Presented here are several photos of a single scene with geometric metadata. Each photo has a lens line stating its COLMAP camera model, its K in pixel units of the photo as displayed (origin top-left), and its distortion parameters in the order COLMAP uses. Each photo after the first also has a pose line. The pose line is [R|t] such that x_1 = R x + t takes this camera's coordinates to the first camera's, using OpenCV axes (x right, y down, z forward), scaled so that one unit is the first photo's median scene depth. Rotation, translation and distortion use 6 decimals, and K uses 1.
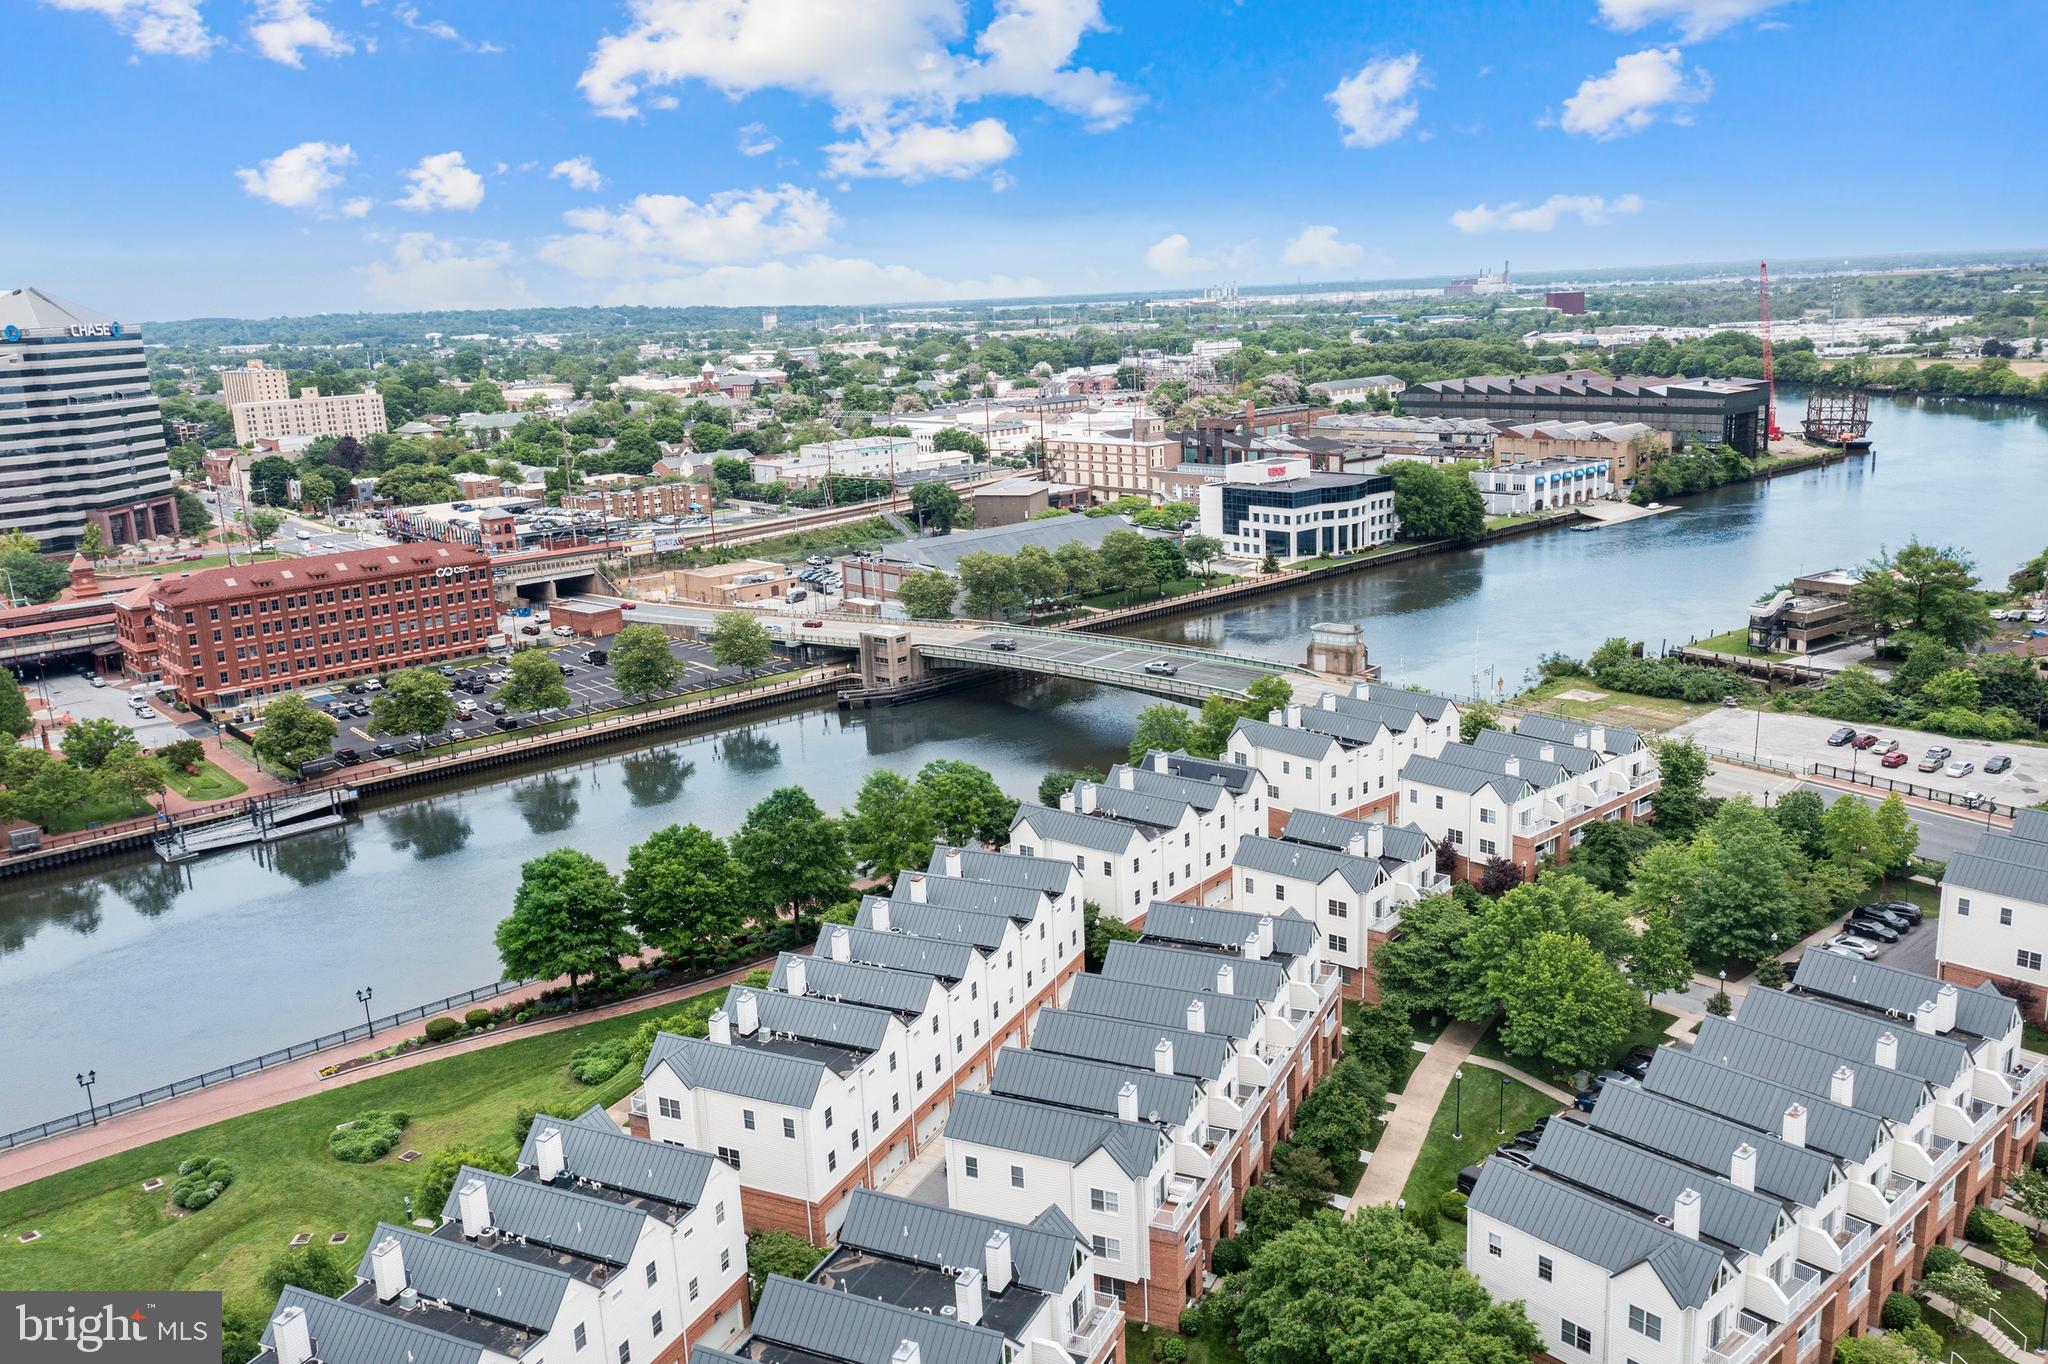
lens RADIAL K [[1623.5, 0, 1024.0], [0, 1623.5, 682.0], [0, 0, 1]] dist [-0.007539, 0.001262]
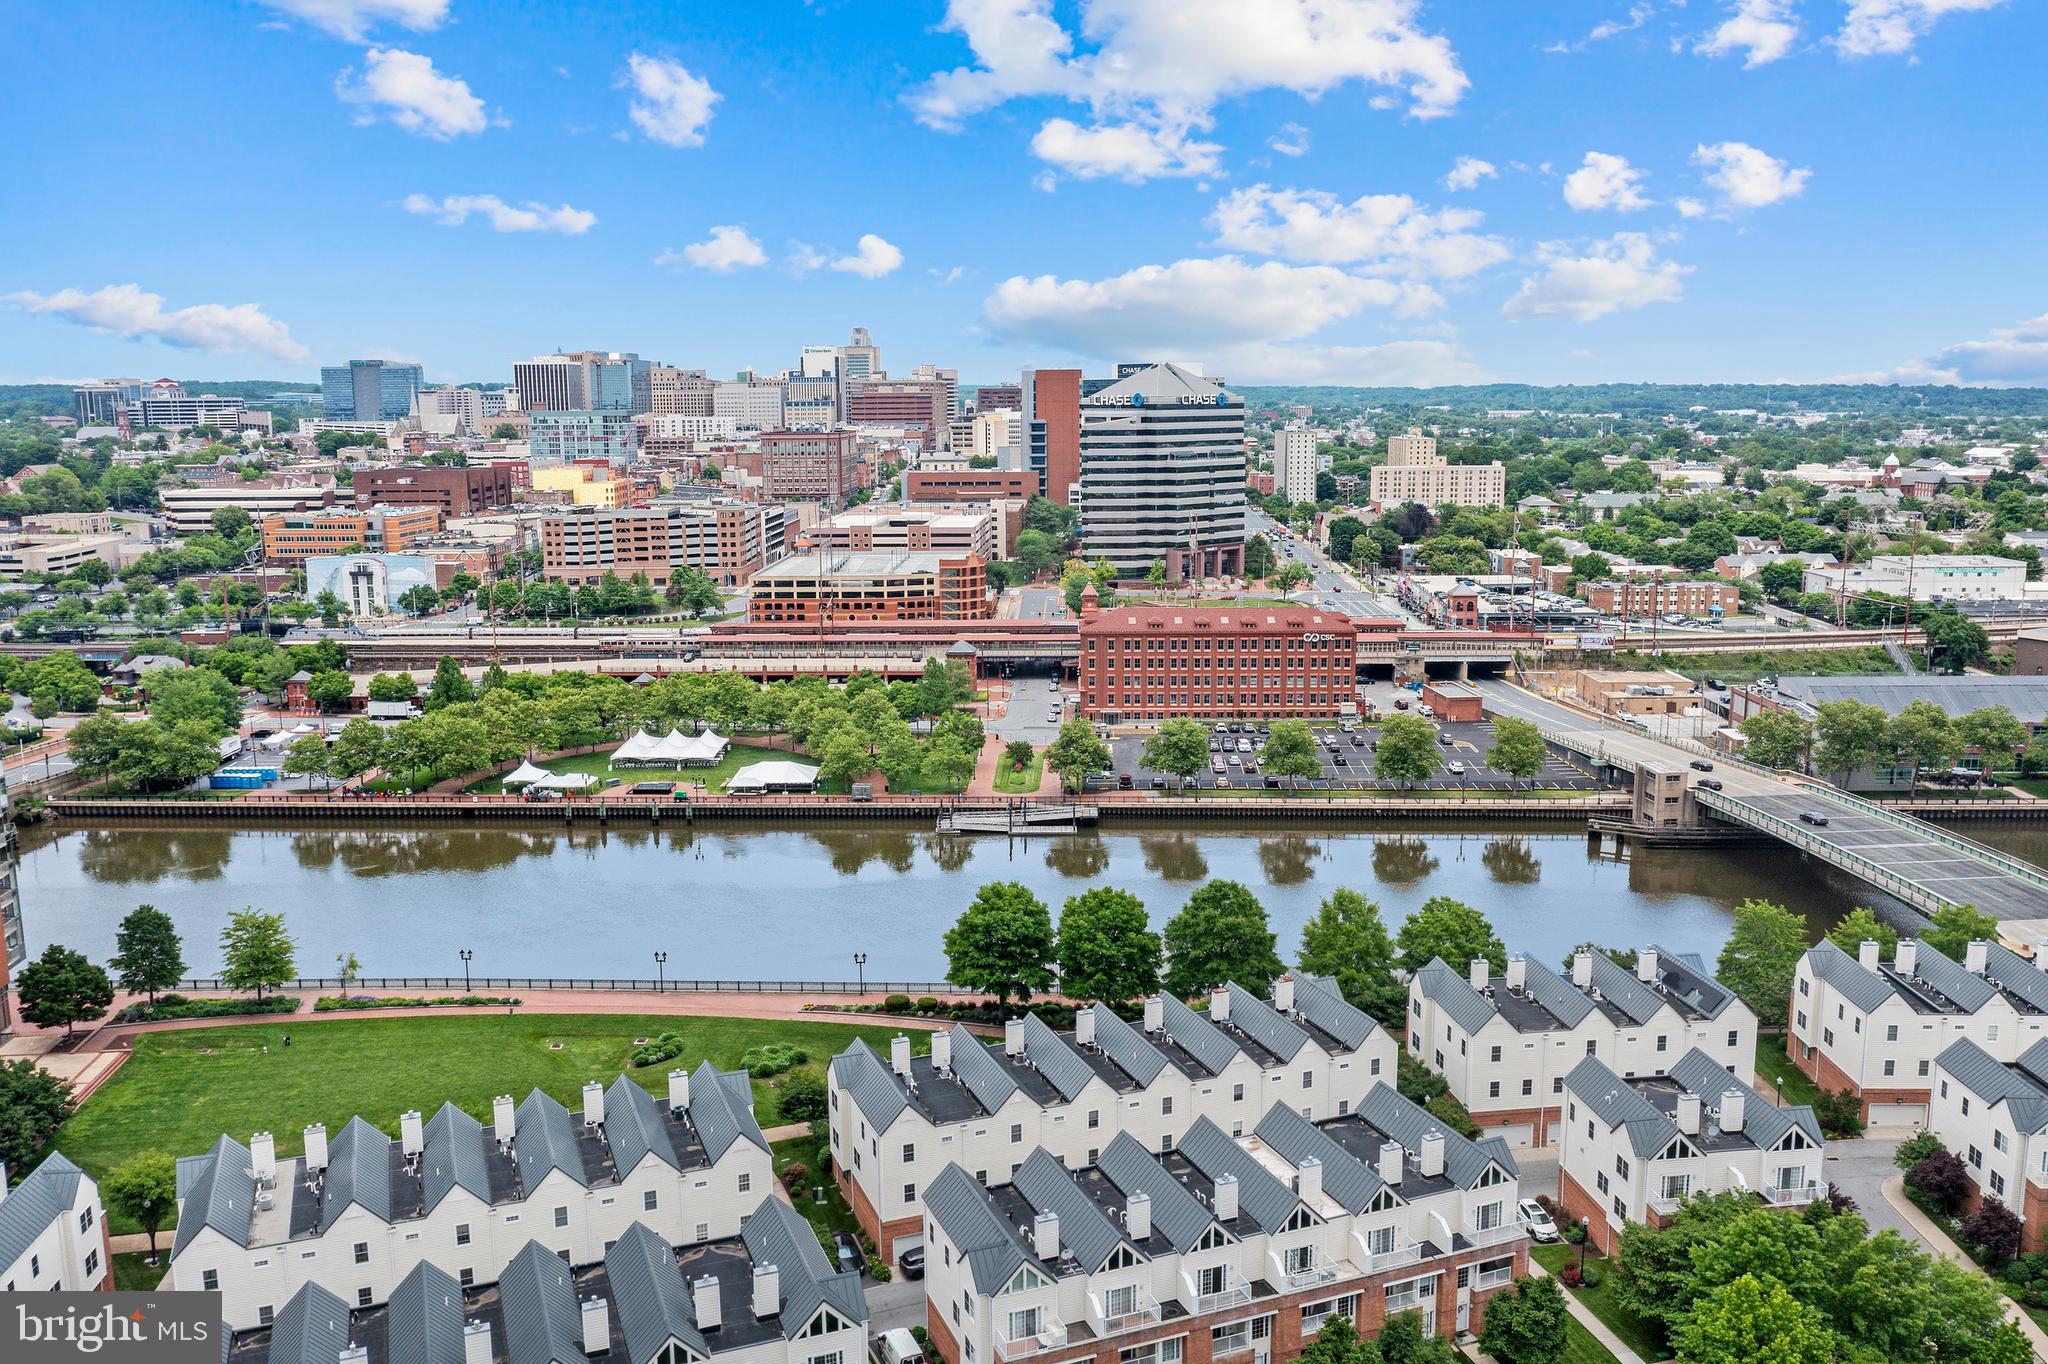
lens RADIAL K [[1623.5, 0, 1024.0], [0, 1623.5, 682.0], [0, 0, 1]] dist [-0.007539, 0.001262]
pose [[0.724156, 0.154674, -0.672067, 0.230840], [-0.181781, 0.982871, 0.030334, -0.035581], [0.665248, 0.100202, 0.739868, 0.070516]]
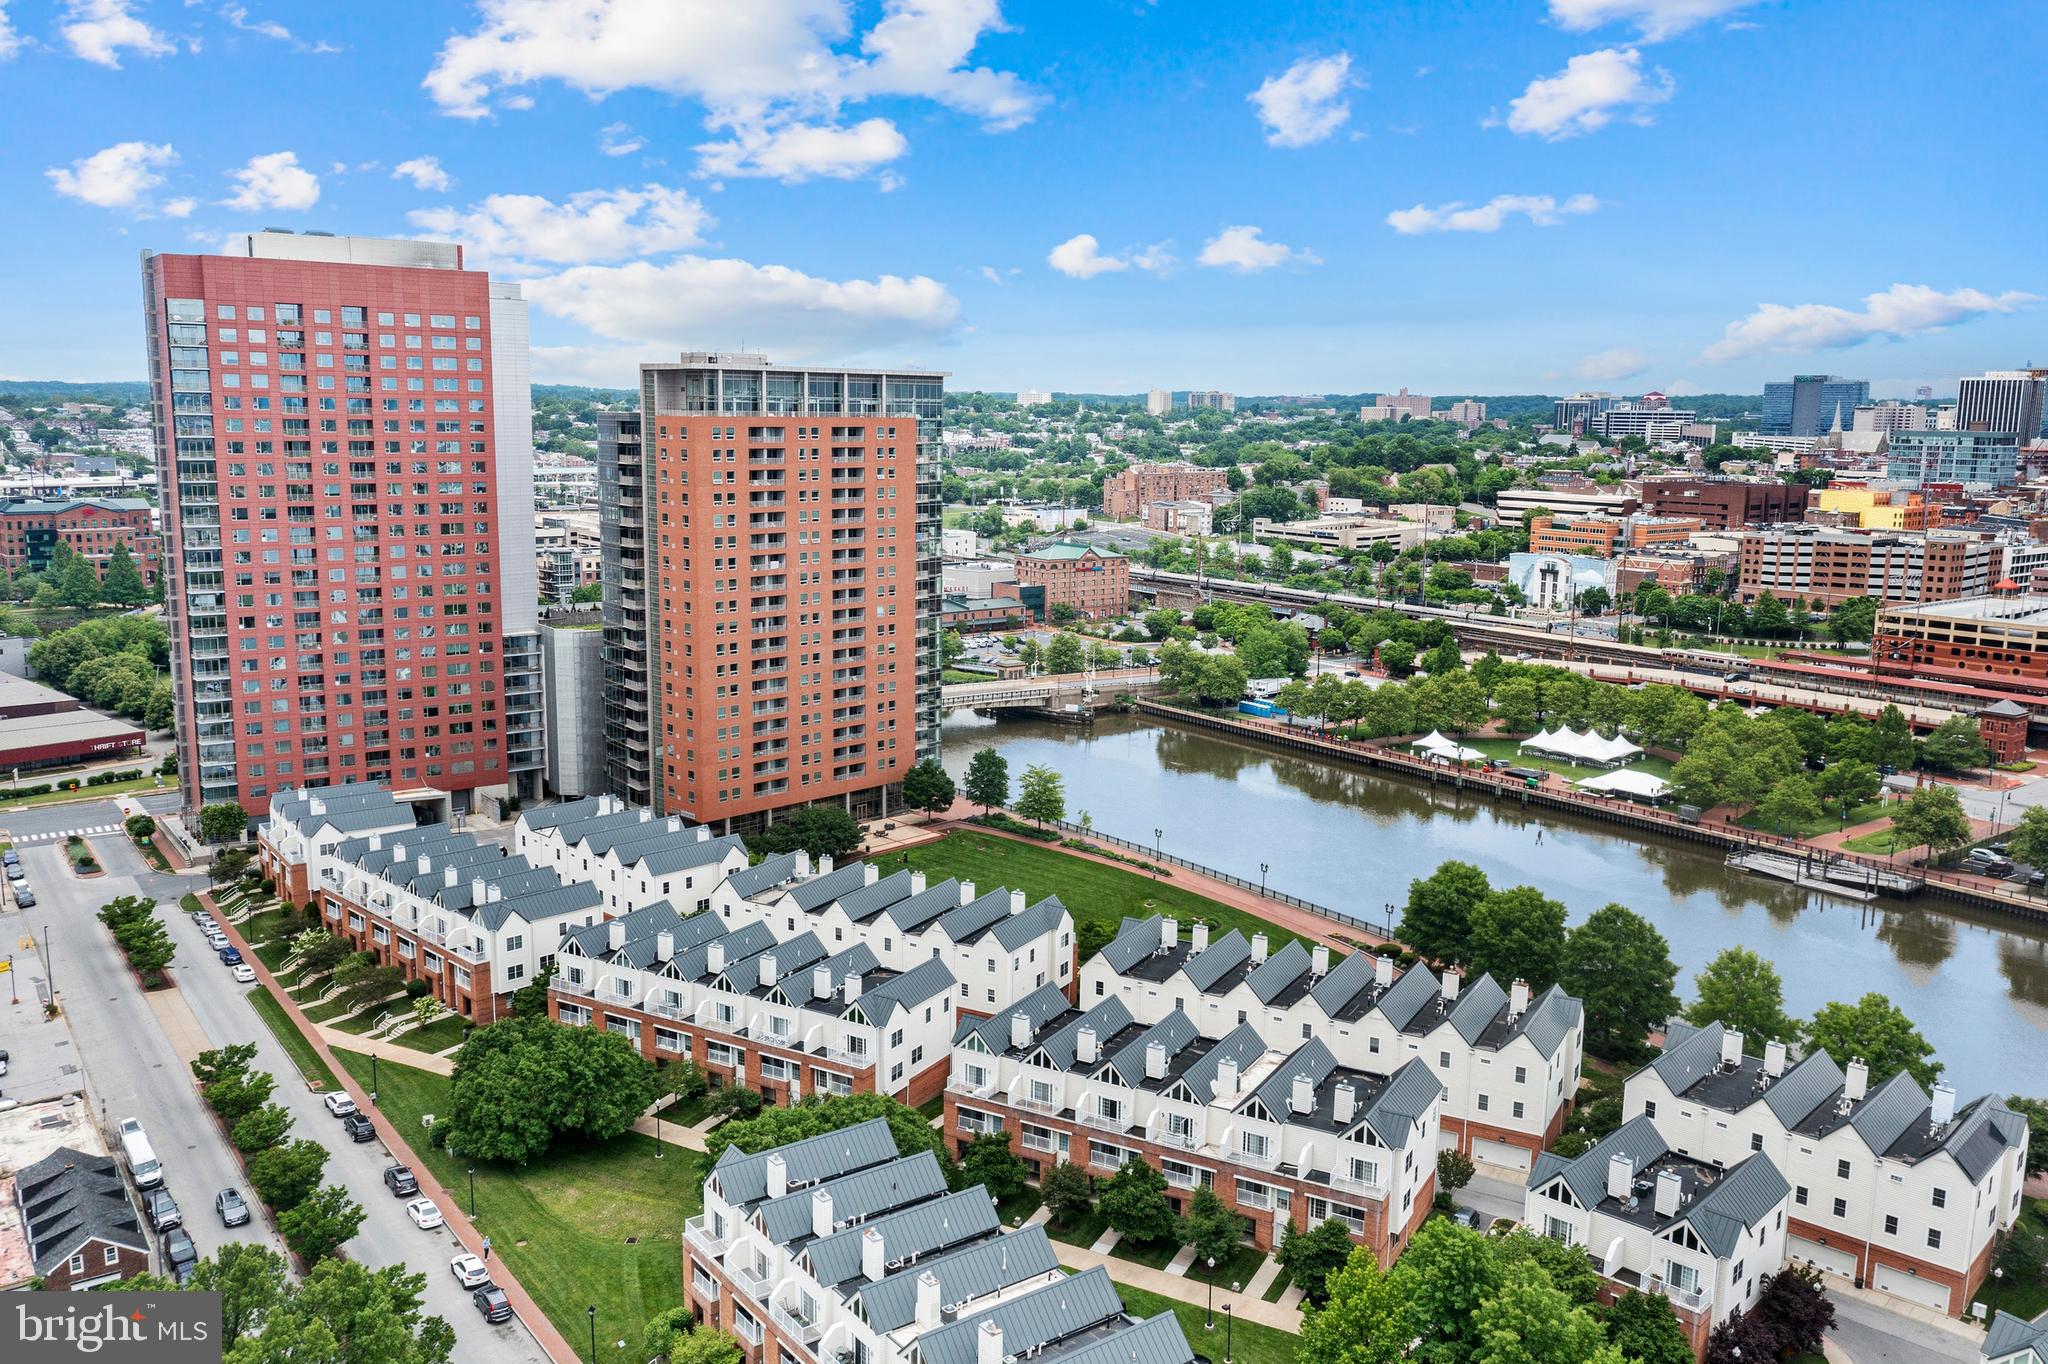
lens RADIAL K [[1637.4, 0, 1024.0], [0, 1637.4, 682.0], [0, 0, 1]] dist [0.000896, 0.001468]
pose [[-0.088433, 0.204464, -0.974871, 0.461004], [-0.238853, 0.945798, 0.220034, -0.109642], [0.967021, 0.252309, -0.034803, 0.330699]]
